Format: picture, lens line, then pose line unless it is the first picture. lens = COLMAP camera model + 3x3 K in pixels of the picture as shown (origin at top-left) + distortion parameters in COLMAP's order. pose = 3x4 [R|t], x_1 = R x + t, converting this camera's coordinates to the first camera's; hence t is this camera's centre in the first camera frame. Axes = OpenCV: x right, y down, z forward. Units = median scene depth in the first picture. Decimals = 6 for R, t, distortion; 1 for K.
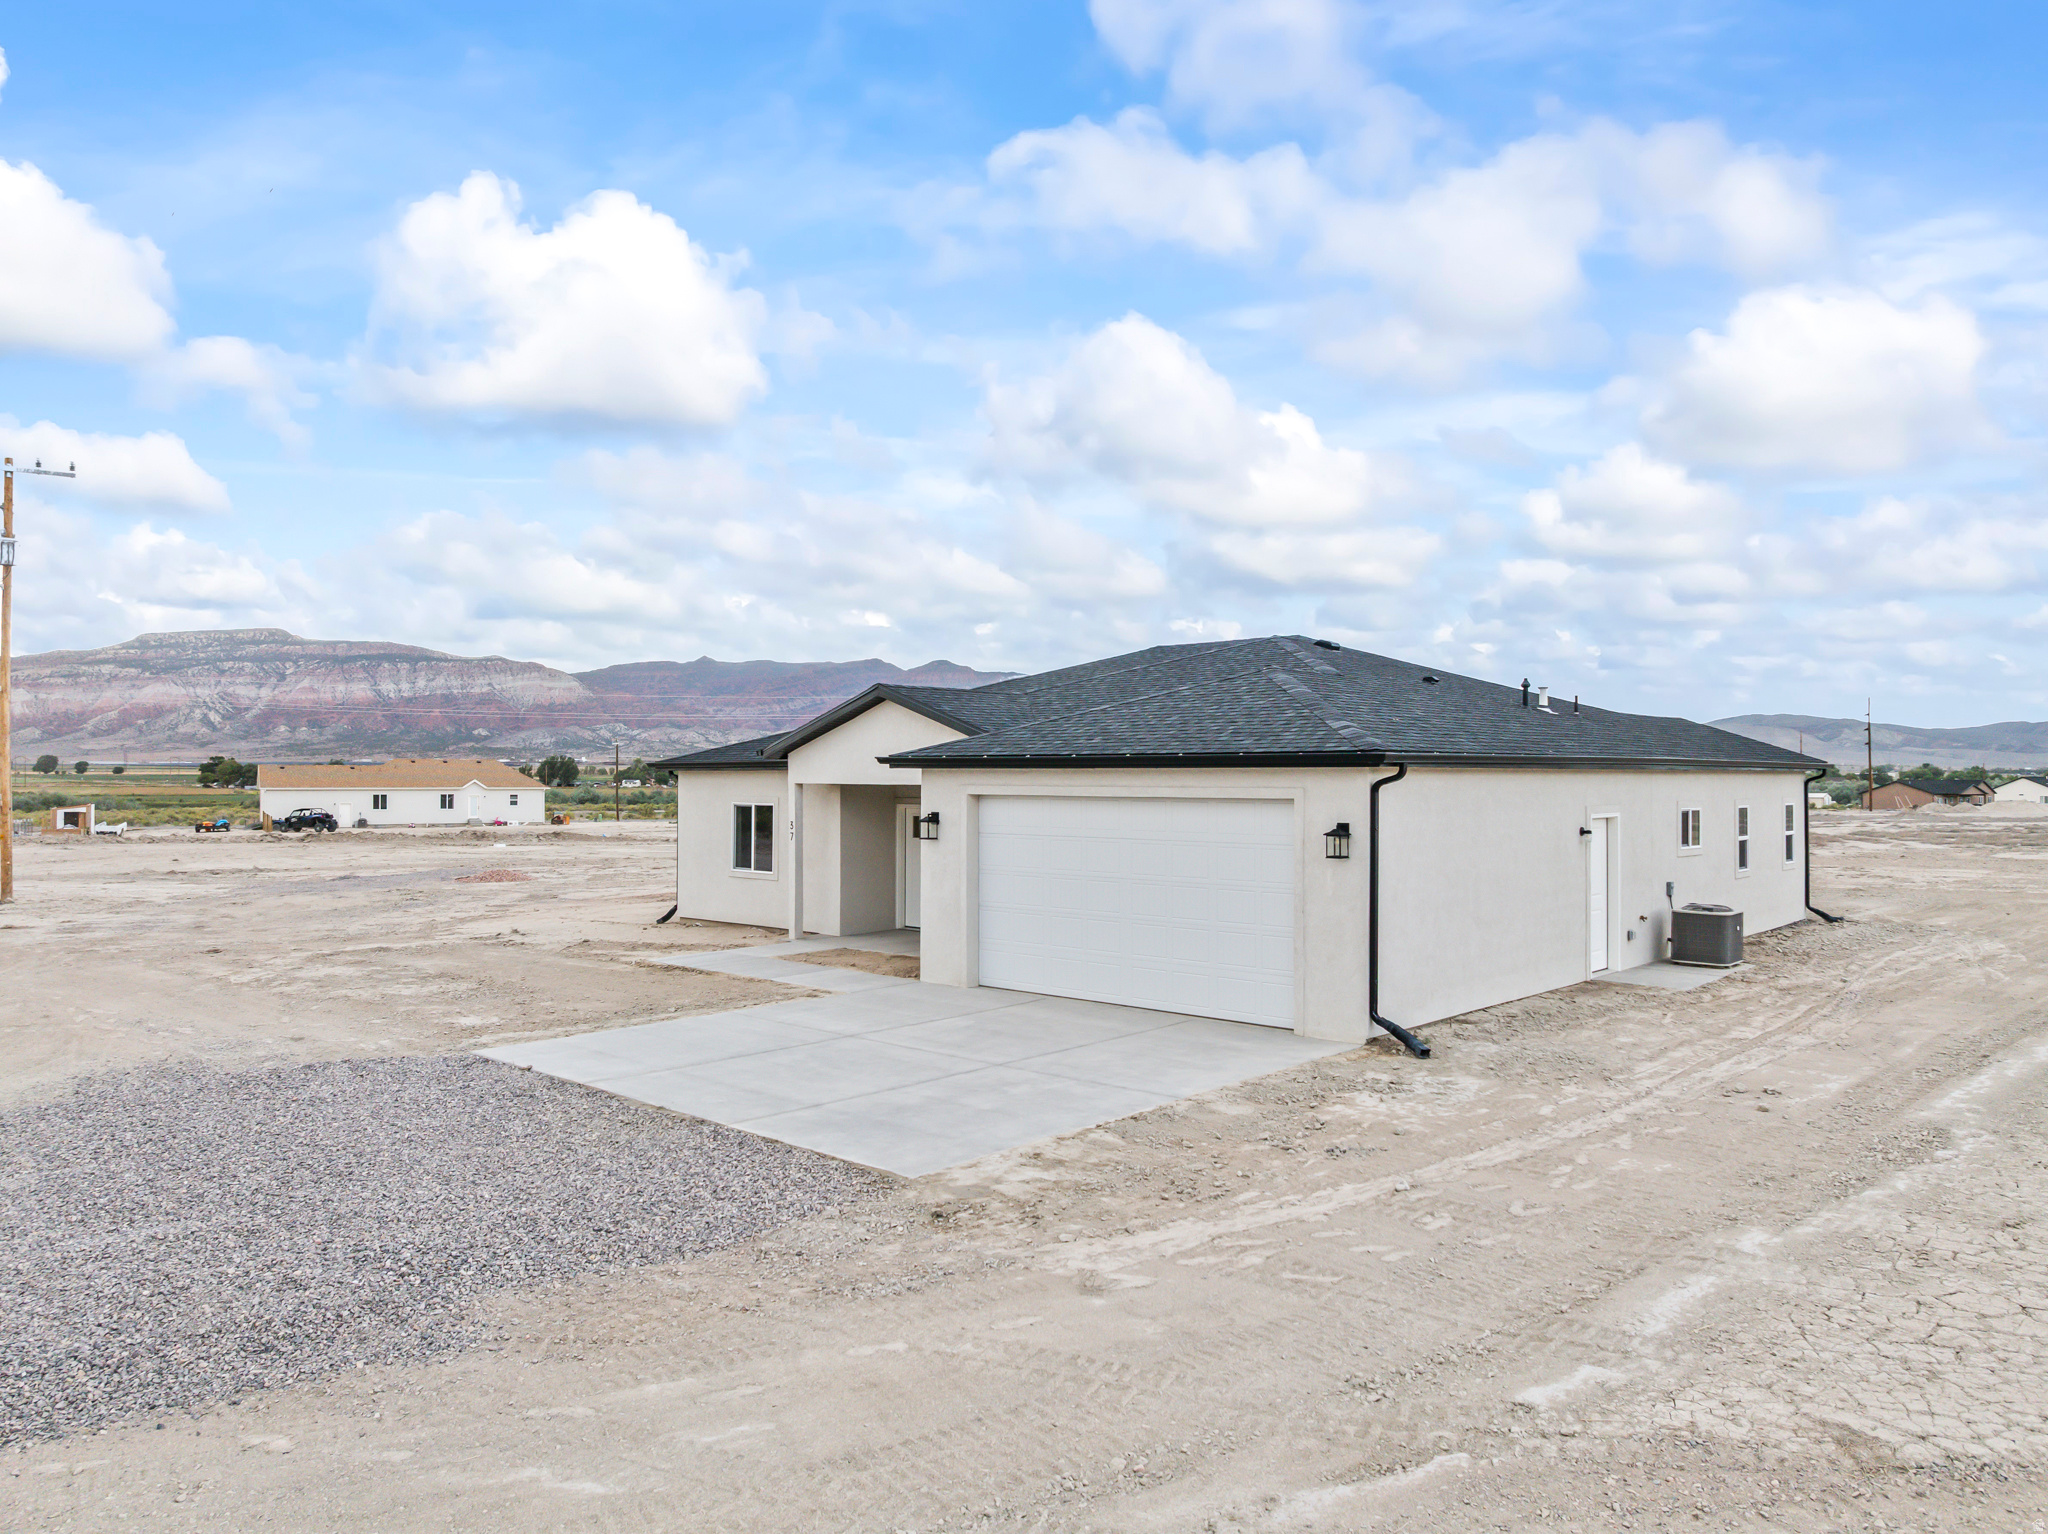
lens RADIAL K [[1438.2, 0, 1038.1], [0, 1438.2, 768.2], [0, 0, 1]] dist [-0.047776, 0.018224]
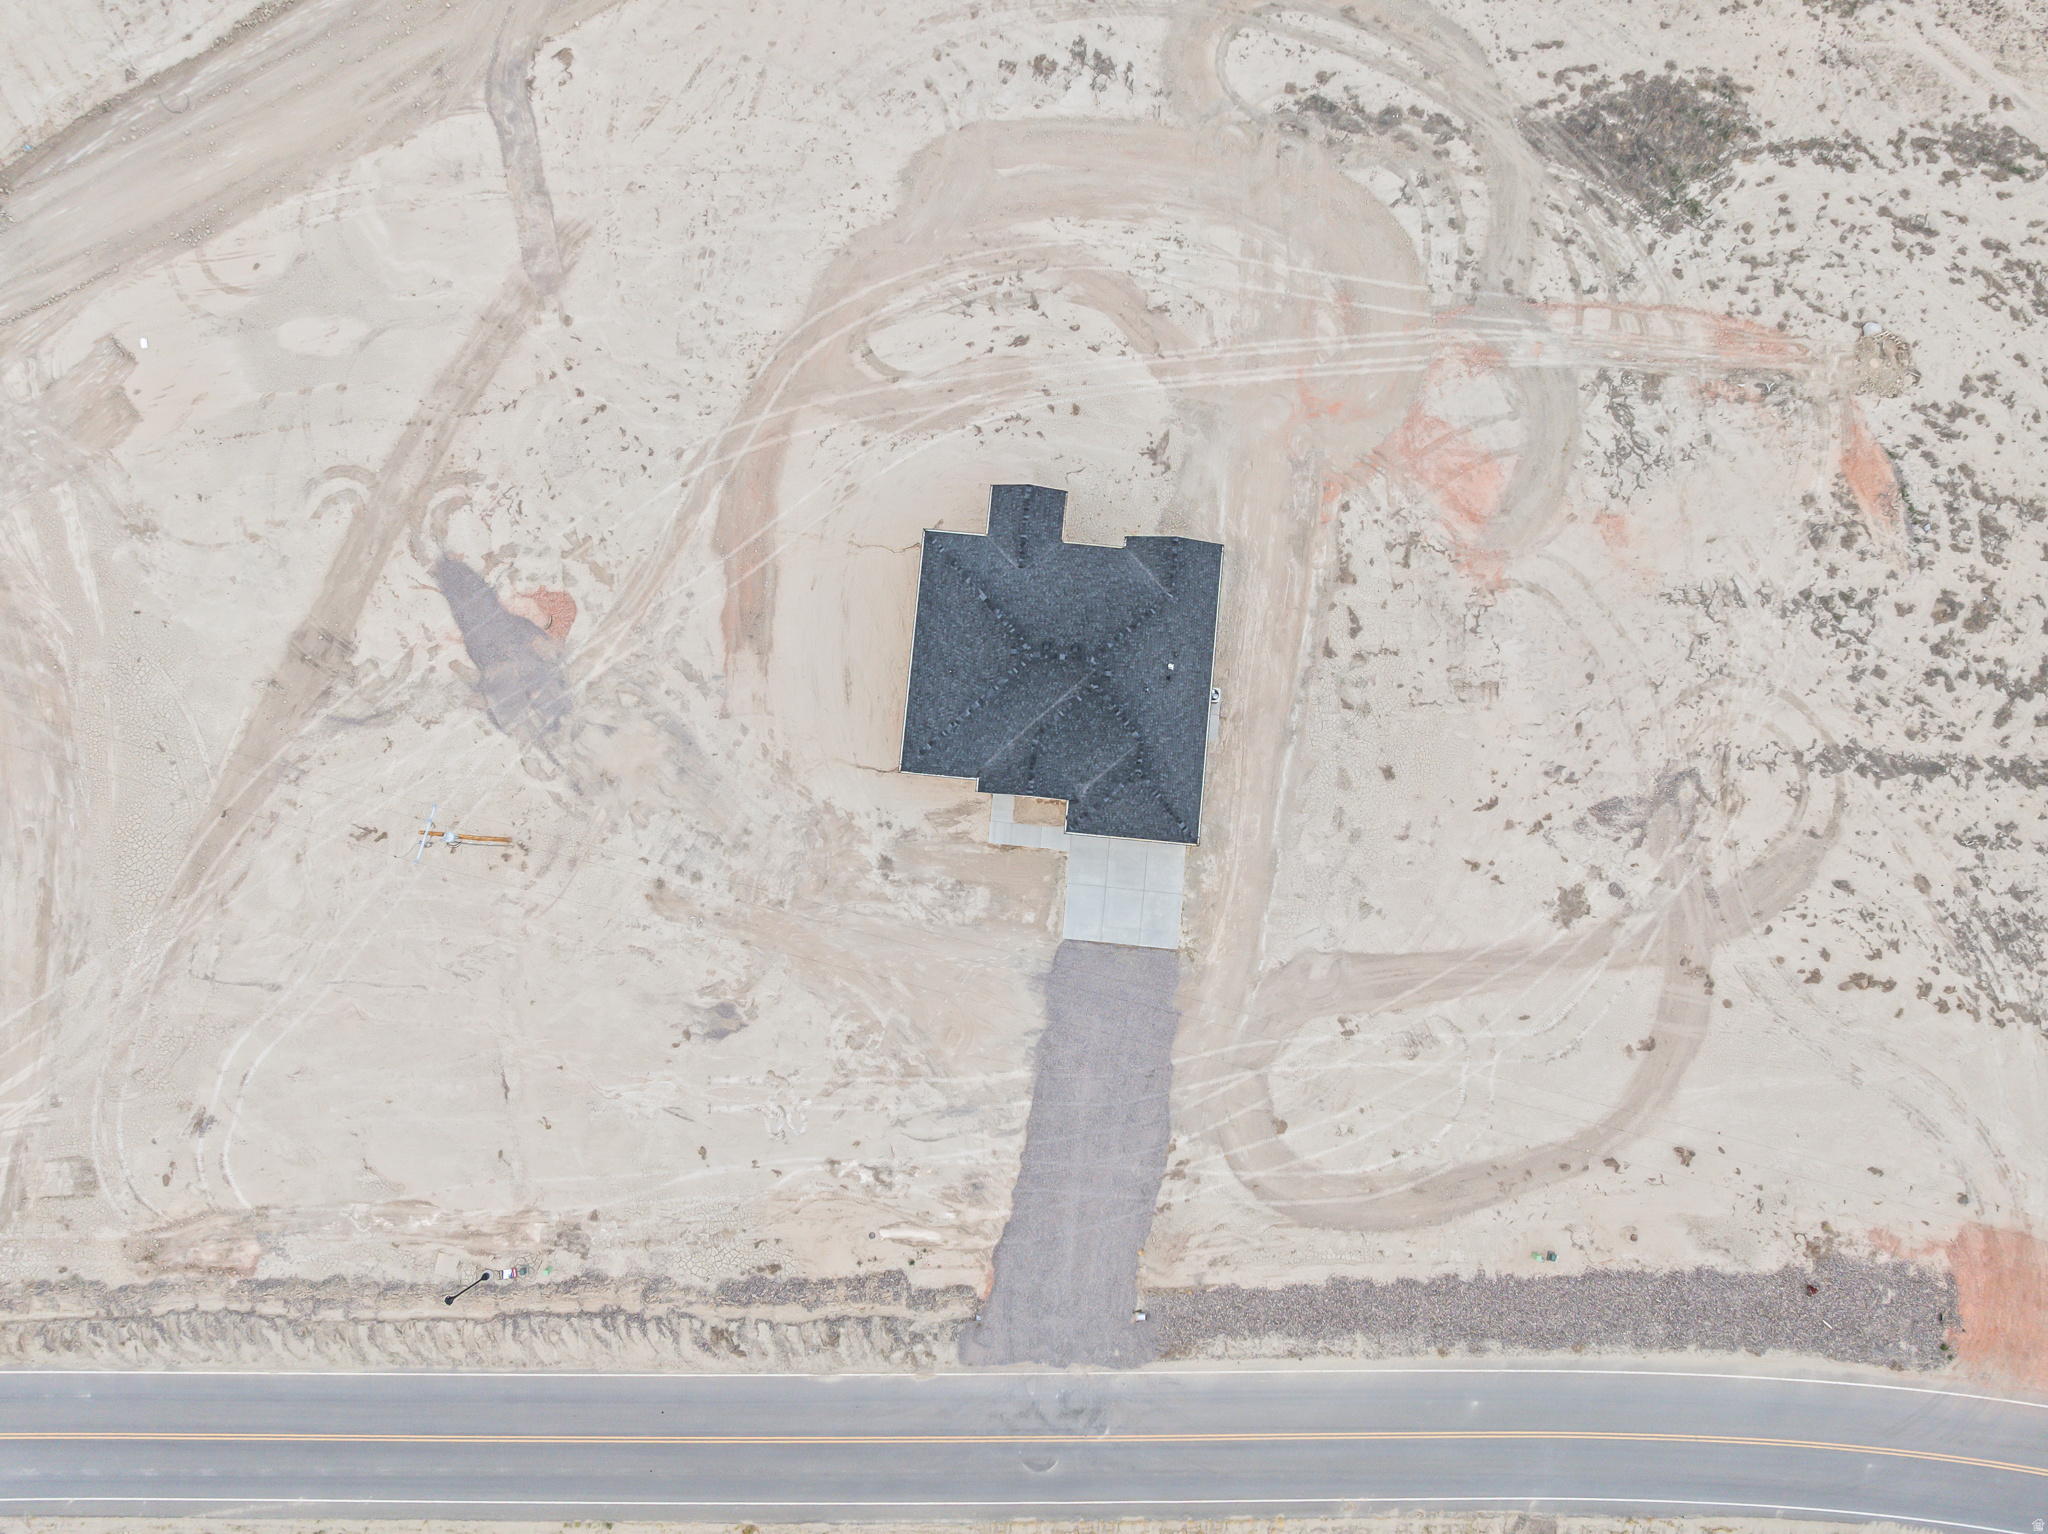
lens RADIAL K [[1438.2, 0, 1041.4], [0, 1438.2, 702.5], [0, 0, 1]] dist [-0.047776, 0.018224]
pose [[0.797047, -0.602028, 0.047722, -0.169661], [0.008691, 0.090446, 0.995863, -5.437060], [-0.603854, -0.793336, 0.077322, 1.322574]]
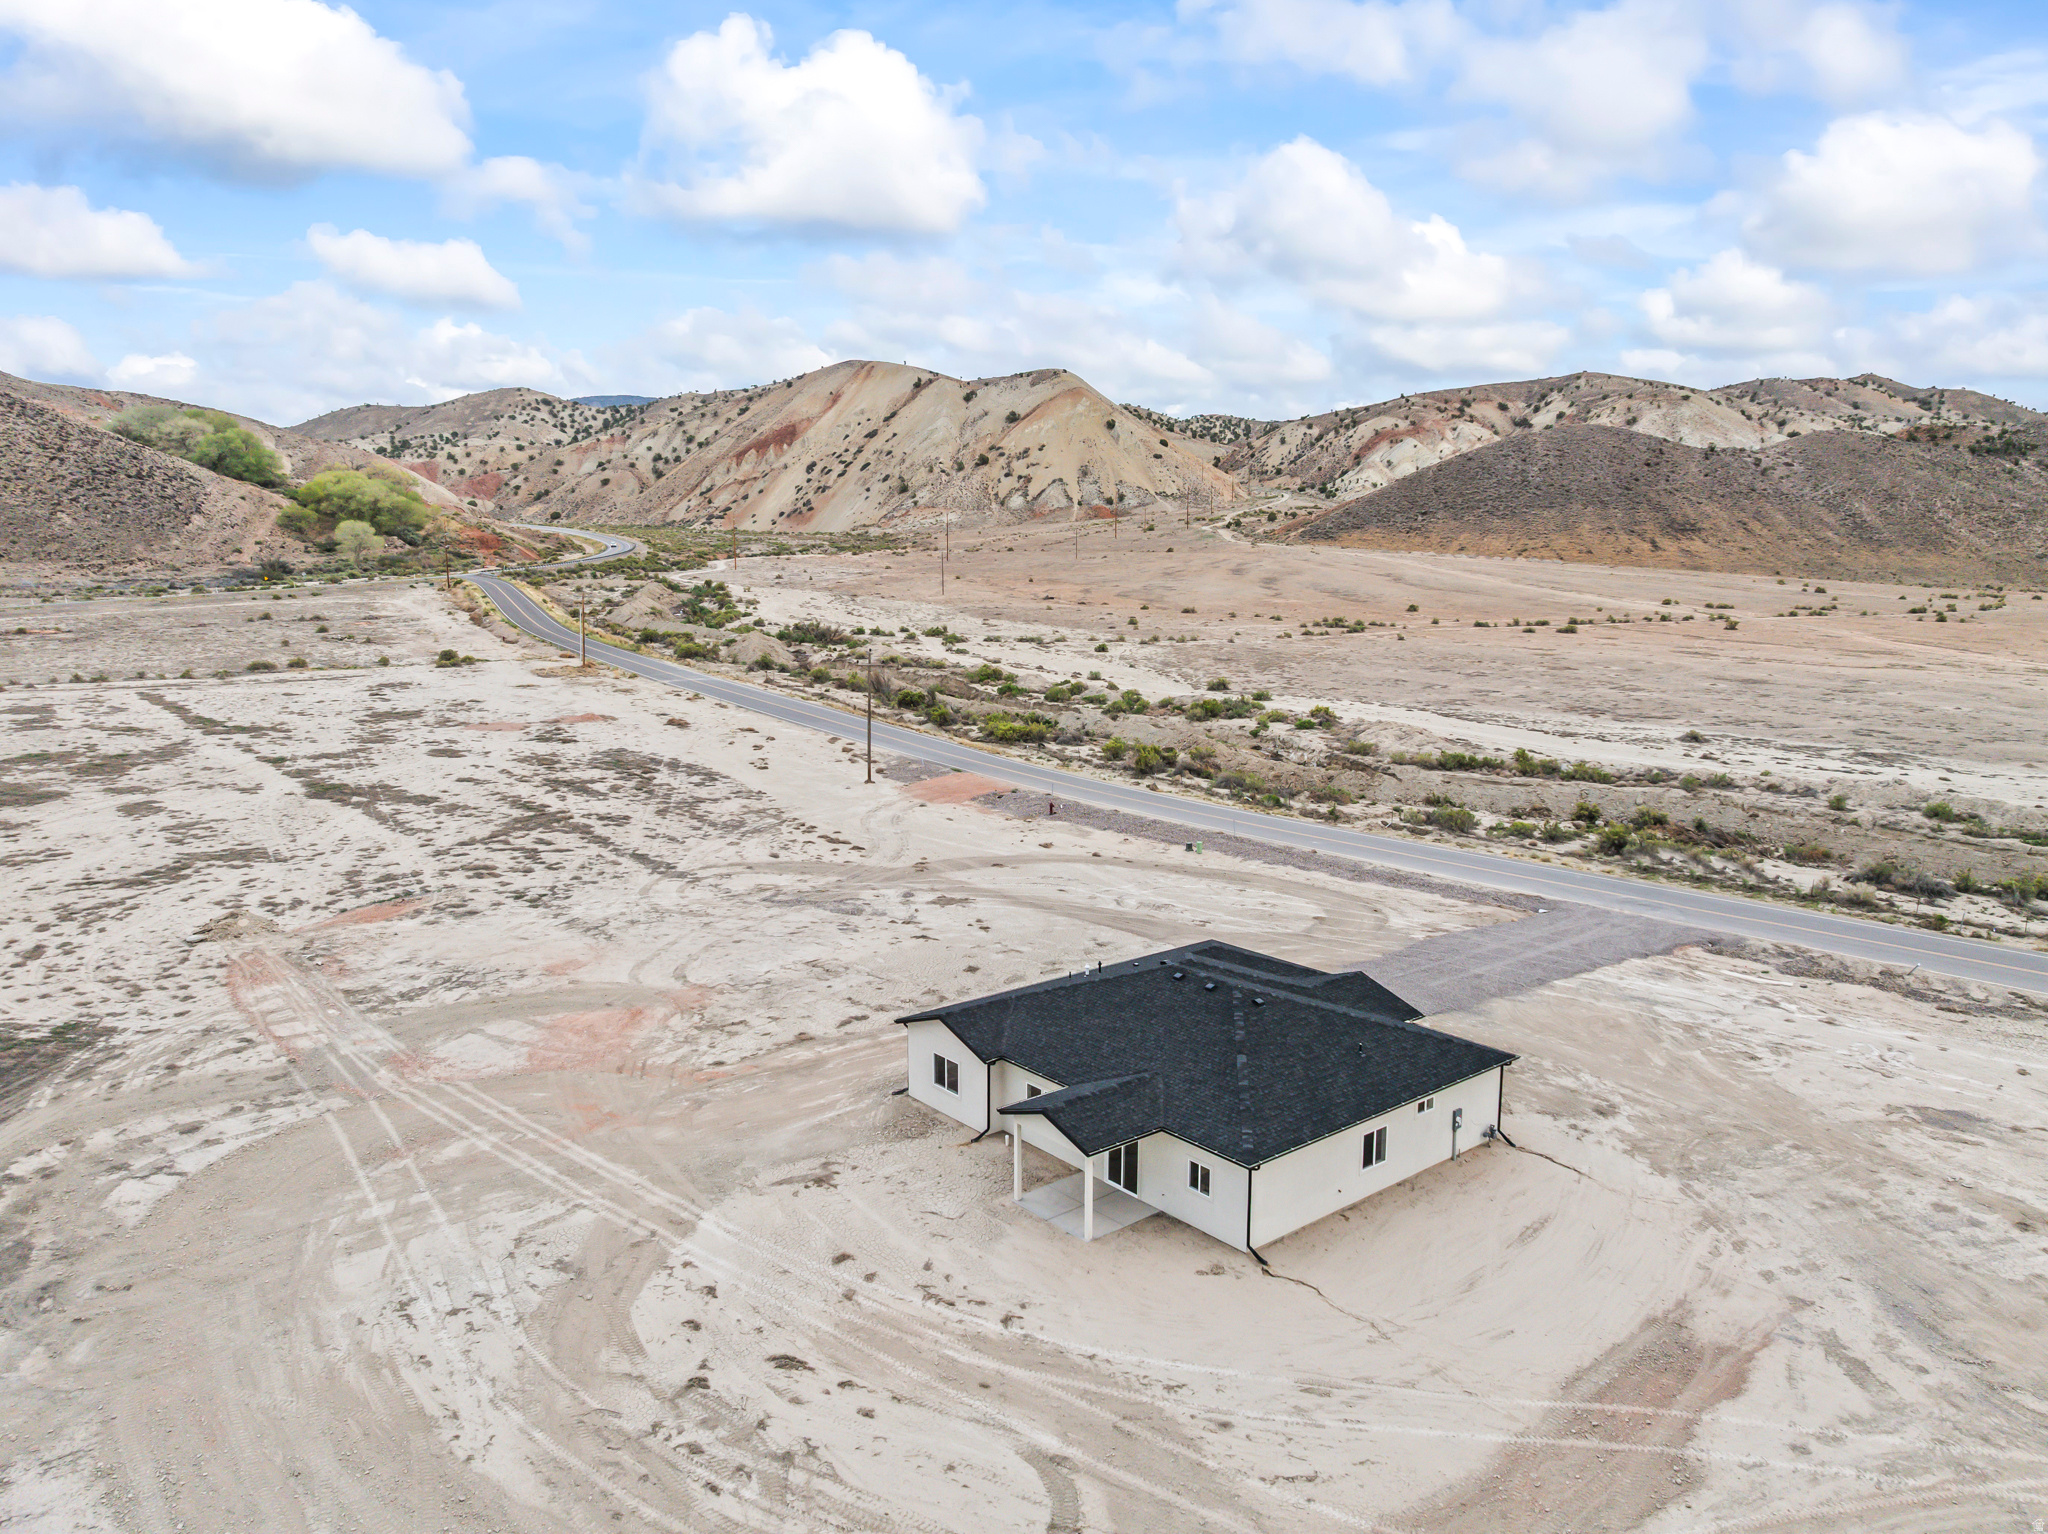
lens RADIAL K [[1438.2, 0, 1036.8], [0, 1438.2, 761.1], [0, 0, 1]] dist [-0.047776, 0.018224]
pose [[-0.990500, -0.022337, 0.135688, 0.178662], [-0.001910, 0.988859, 0.148844, -1.190695], [-0.137501, 0.147171, -0.979507, 5.202173]]
